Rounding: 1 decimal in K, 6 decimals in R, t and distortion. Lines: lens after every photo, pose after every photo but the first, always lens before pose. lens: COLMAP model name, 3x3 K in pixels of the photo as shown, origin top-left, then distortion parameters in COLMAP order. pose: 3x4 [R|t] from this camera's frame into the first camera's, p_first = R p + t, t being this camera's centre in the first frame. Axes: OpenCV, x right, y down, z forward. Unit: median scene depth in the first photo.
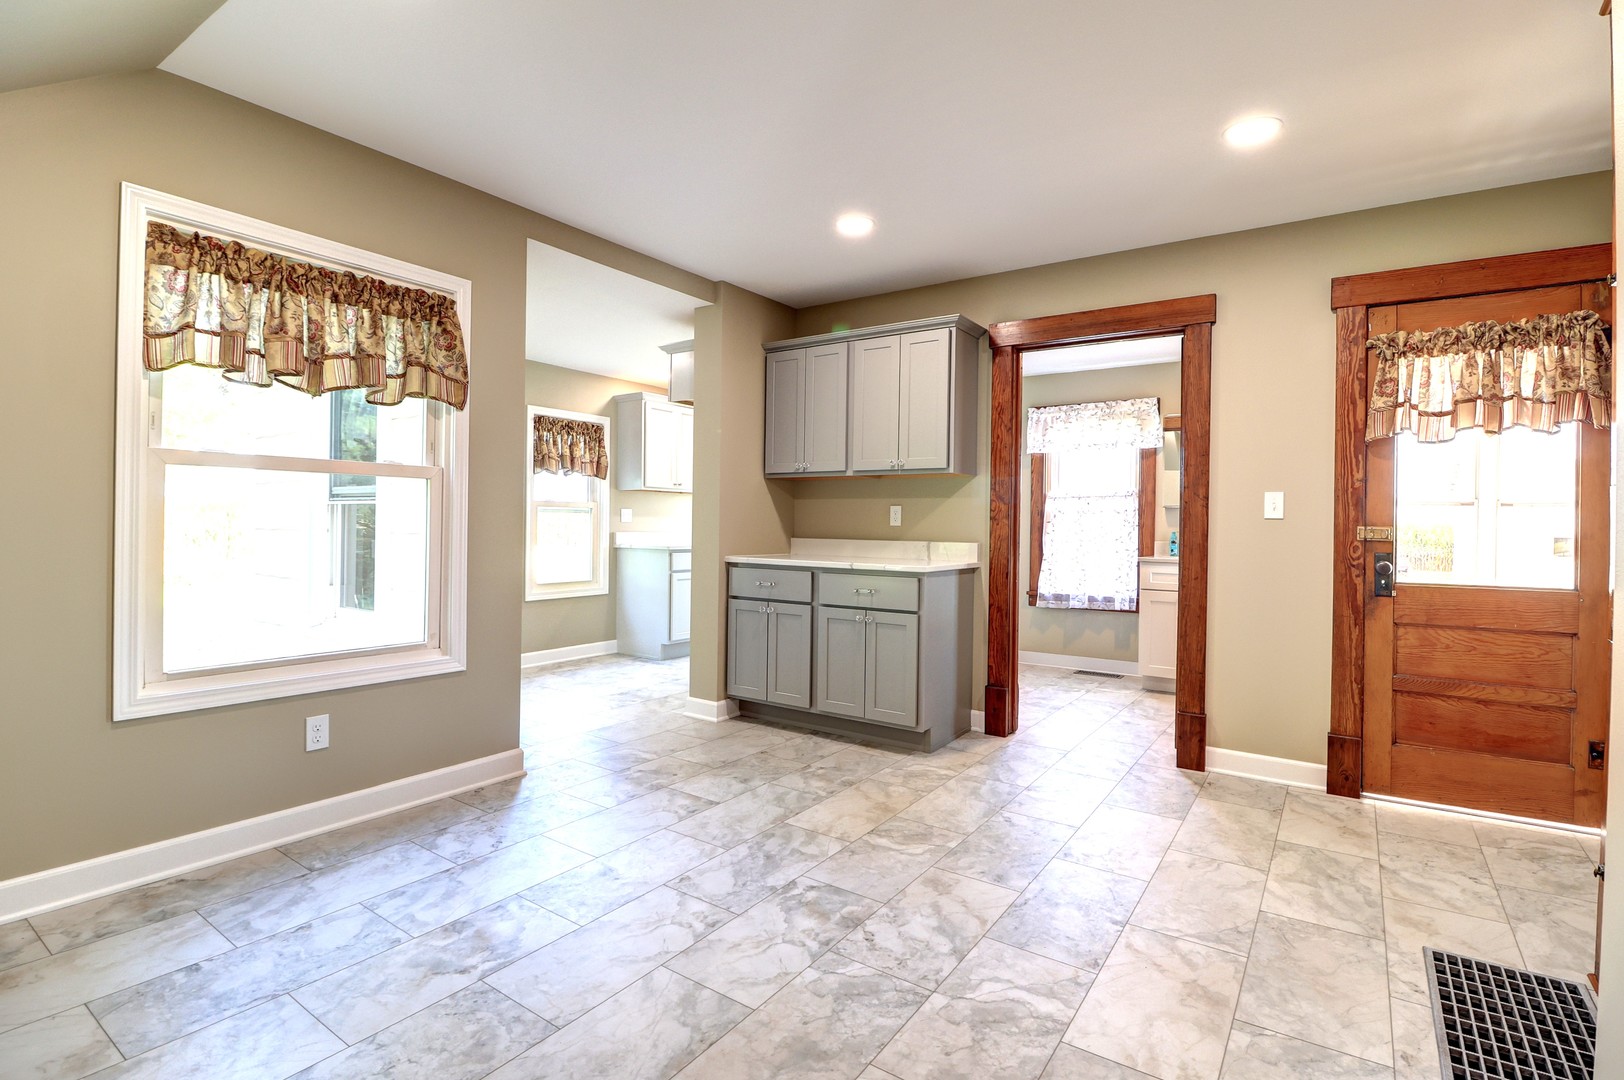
lens RADIAL K [[773.3, 0, 806.8], [0, 773.3, 530.1], [0, 0, 1]] dist [-0.007821, -0.002485]
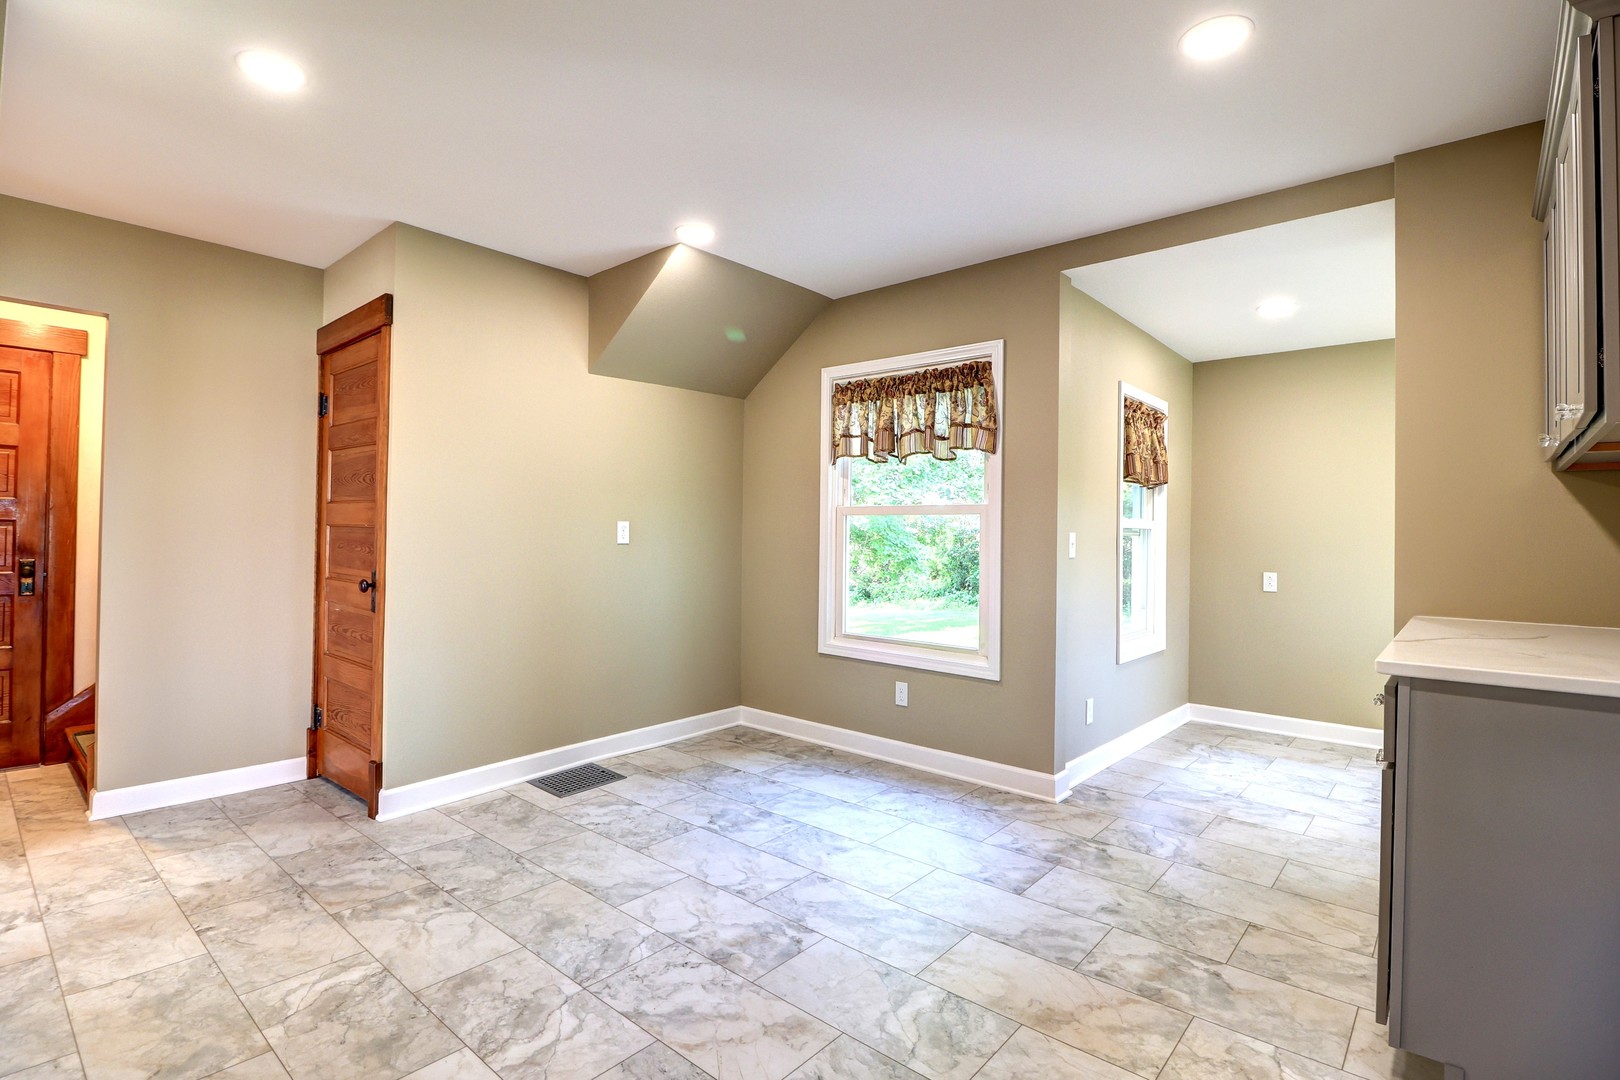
lens RADIAL K [[771.4, 0, 815.1], [0, 771.4, 531.3], [0, 0, 1]] dist [-0.007821, -0.002485]
pose [[-0.102291, -0.019902, -0.994555, 1.096734], [-0.024445, 0.999548, -0.017488, -0.018759], [0.994454, 0.022523, -0.102731, 1.290929]]
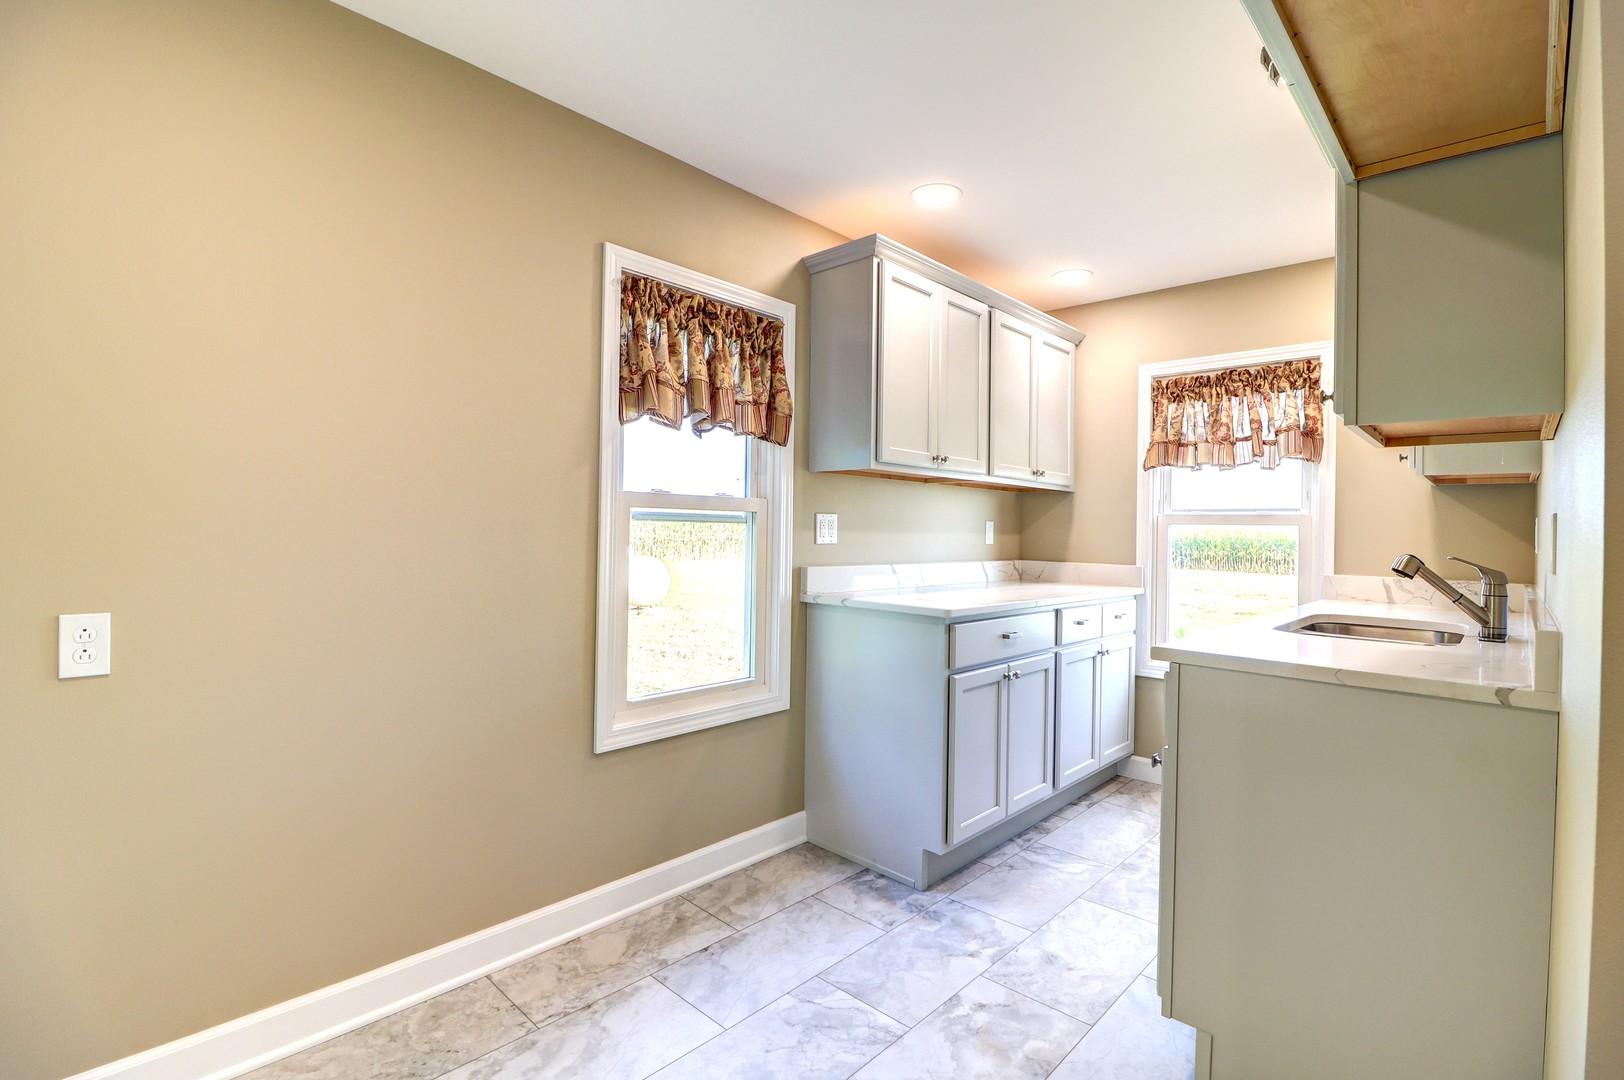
lens RADIAL K [[773.3, 0, 816.5], [0, 773.3, 542.2], [0, 0, 1]] dist [-0.007821, -0.002485]
pose [[0.992021, 0.006047, -0.125929, -0.073968], [-0.007304, 0.999928, -0.009528, -0.003002], [0.125863, 0.010371, 0.991993, 0.225241]]
